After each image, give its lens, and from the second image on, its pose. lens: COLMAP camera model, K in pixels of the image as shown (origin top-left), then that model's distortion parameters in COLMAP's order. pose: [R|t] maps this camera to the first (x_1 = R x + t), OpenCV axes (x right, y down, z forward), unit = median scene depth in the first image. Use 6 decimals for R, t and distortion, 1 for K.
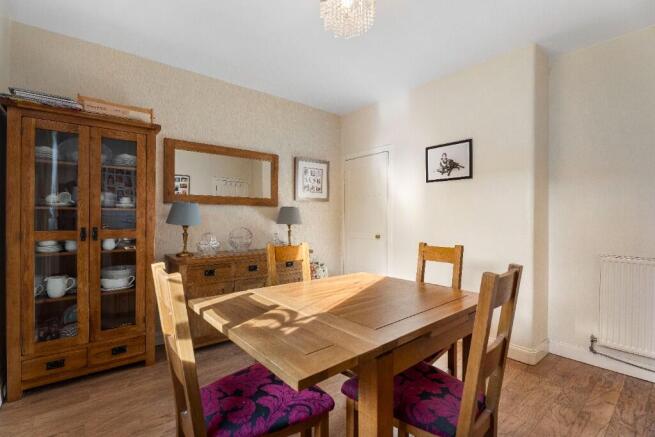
lens RADIAL K [[301.2, 0, 328.1], [0, 301.2, 218.0], [0, 0, 1]] dist [-0.000207, -0.000144]
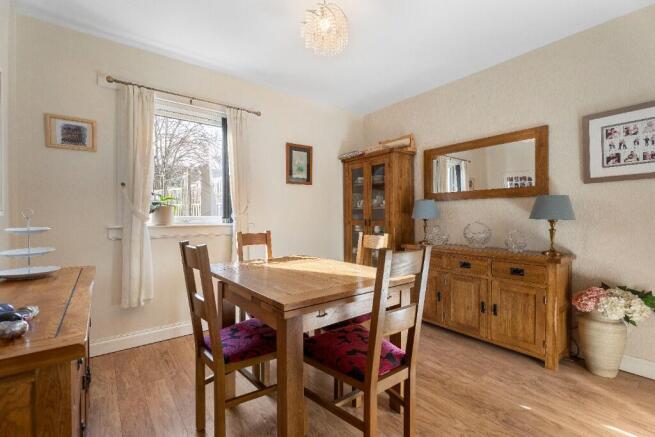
lens RADIAL K [[301.2, 0, 328.3], [0, 301.2, 217.7], [0, 0, 1]] dist [-0.000207, -0.000144]
pose [[-0.033543, 0.006669, -0.999415, 0.600749], [0.009687, 0.999933, 0.006347, 0.006268], [0.999390, -0.009468, -0.033606, 0.504606]]
